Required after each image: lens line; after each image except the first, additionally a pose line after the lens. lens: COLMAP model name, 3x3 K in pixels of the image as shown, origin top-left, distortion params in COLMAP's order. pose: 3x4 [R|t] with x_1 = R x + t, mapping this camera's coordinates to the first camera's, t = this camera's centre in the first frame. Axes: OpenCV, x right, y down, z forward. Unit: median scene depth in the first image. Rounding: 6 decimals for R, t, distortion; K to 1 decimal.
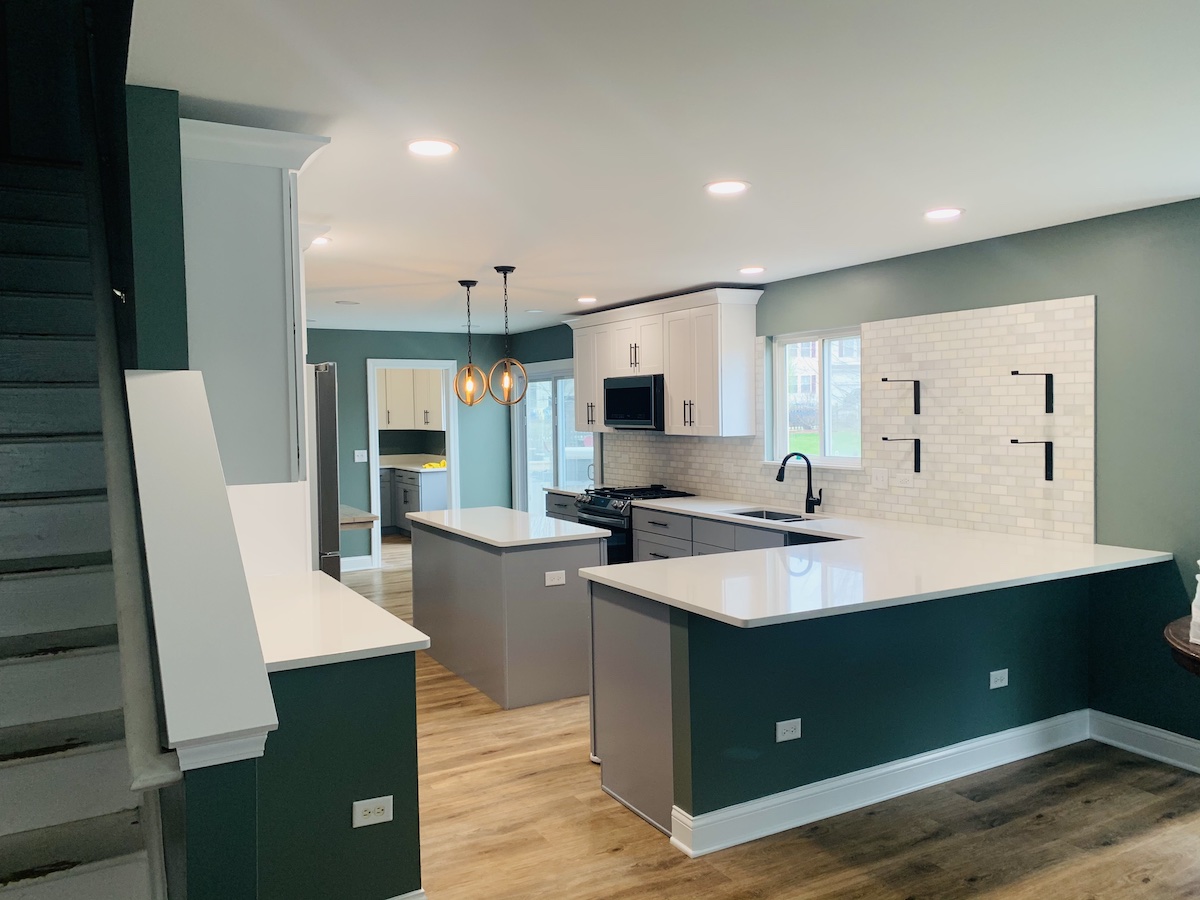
lens RADIAL K [[910.4, 0, 587.3], [0, 910.4, 445.2], [0, 0, 1]] dist [0.060433, -0.096757]
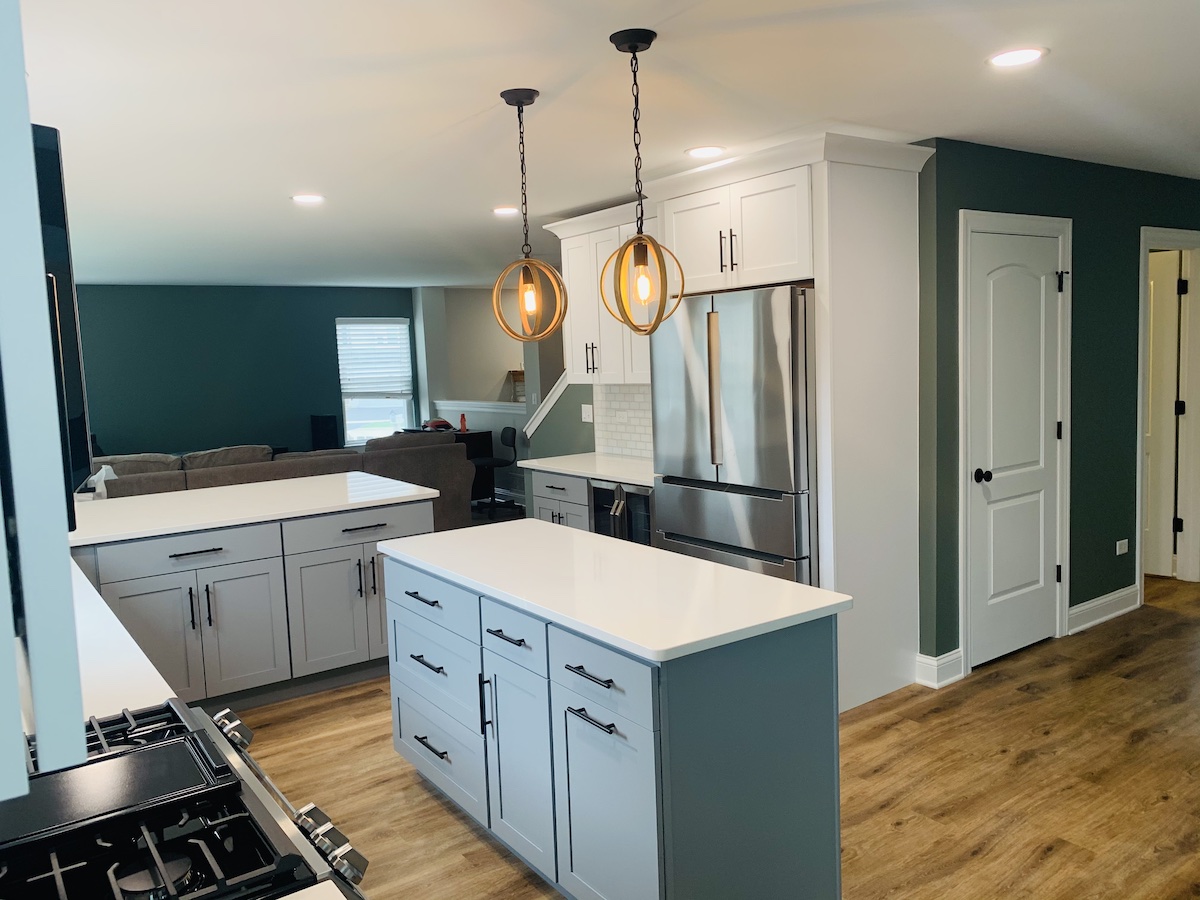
lens RADIAL K [[910.0, 0, 578.4], [0, 910.0, 432.8], [0, 0, 1]] dist [0.067550, -0.093371]
pose [[-0.992145, 0.068106, -0.104927, -0.050969], [0.054472, 0.990312, 0.127727, -0.058104], [0.112610, 0.121008, -0.986243, 1.572522]]
